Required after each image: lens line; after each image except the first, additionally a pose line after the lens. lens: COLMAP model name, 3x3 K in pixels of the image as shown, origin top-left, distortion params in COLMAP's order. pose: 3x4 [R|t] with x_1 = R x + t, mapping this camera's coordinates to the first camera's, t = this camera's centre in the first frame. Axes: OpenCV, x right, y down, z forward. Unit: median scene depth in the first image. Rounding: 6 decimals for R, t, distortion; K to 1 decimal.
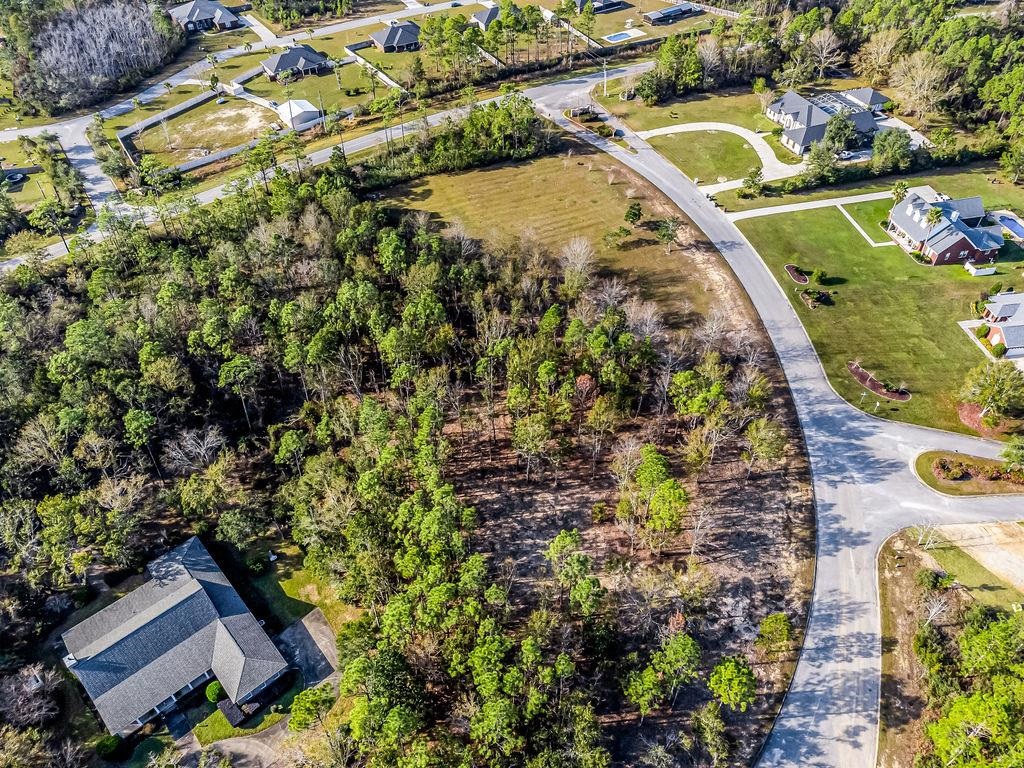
lens RADIAL K [[766.6, 0, 512.0], [0, 766.6, 384.0], [0, 0, 1]] dist [0.002762, 0.036906]
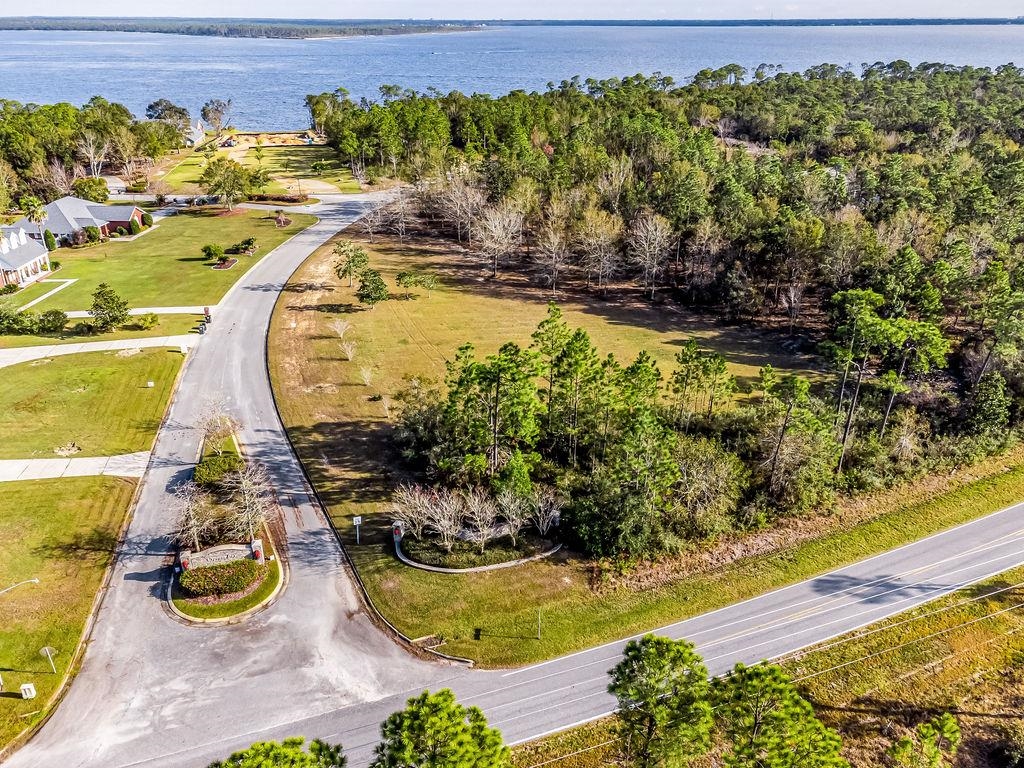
lens RADIAL K [[789.9, 0, 511.5], [0, 789.9, 358.4], [0, 0, 1]] dist [0.023934, -0.000976]
pose [[-0.984152, -0.061822, 0.166200, -0.069933], [0.129561, 0.389232, 0.911983, -0.840091], [-0.121071, 0.919063, -0.375053, 1.391221]]
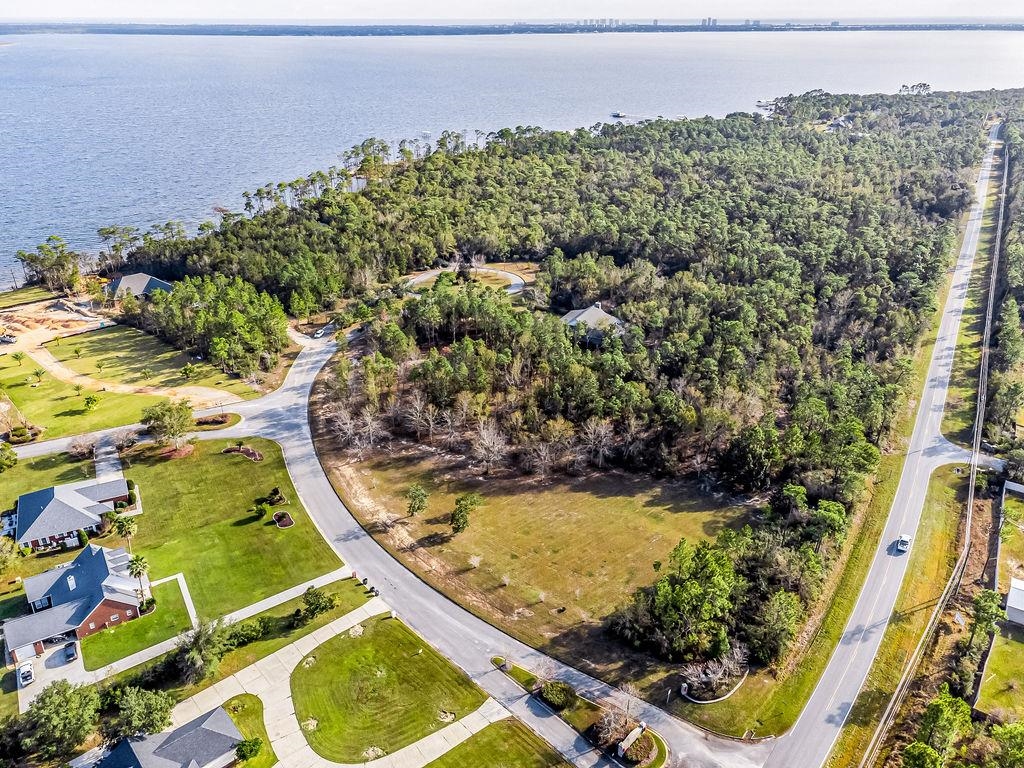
lens RADIAL K [[804.4, 0, 512.3], [0, 804.4, 360.0], [0, 0, 1]] dist [0.020097, -0.001944]
pose [[-0.937808, 0.144619, -0.315597, 0.399801], [-0.235396, 0.403273, 0.884285, -1.234446], [0.255157, 0.903580, -0.344150, 1.269386]]
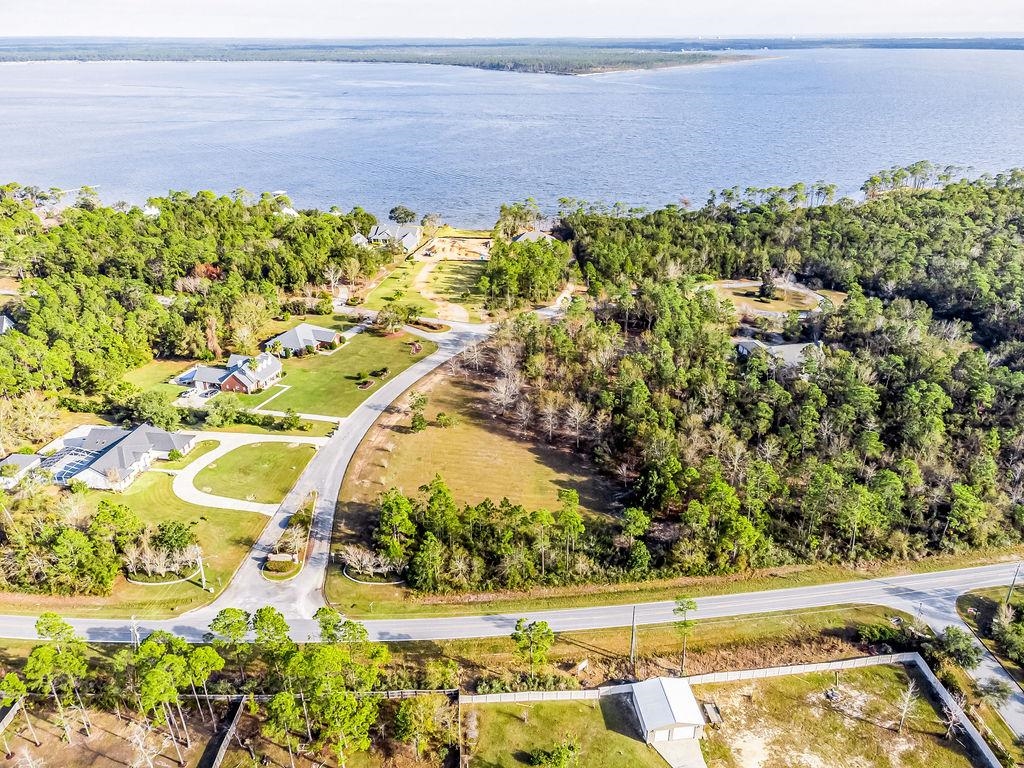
lens RADIAL K [[766.6, 0, 512.0], [0, 766.6, 384.0], [0, 0, 1]] dist [0.002762, 0.036906]
pose [[-0.870235, -0.191073, 0.454074, -0.522725], [0.352981, 0.401127, 0.845282, -1.277682], [-0.343652, 0.895873, -0.281630, 1.330408]]
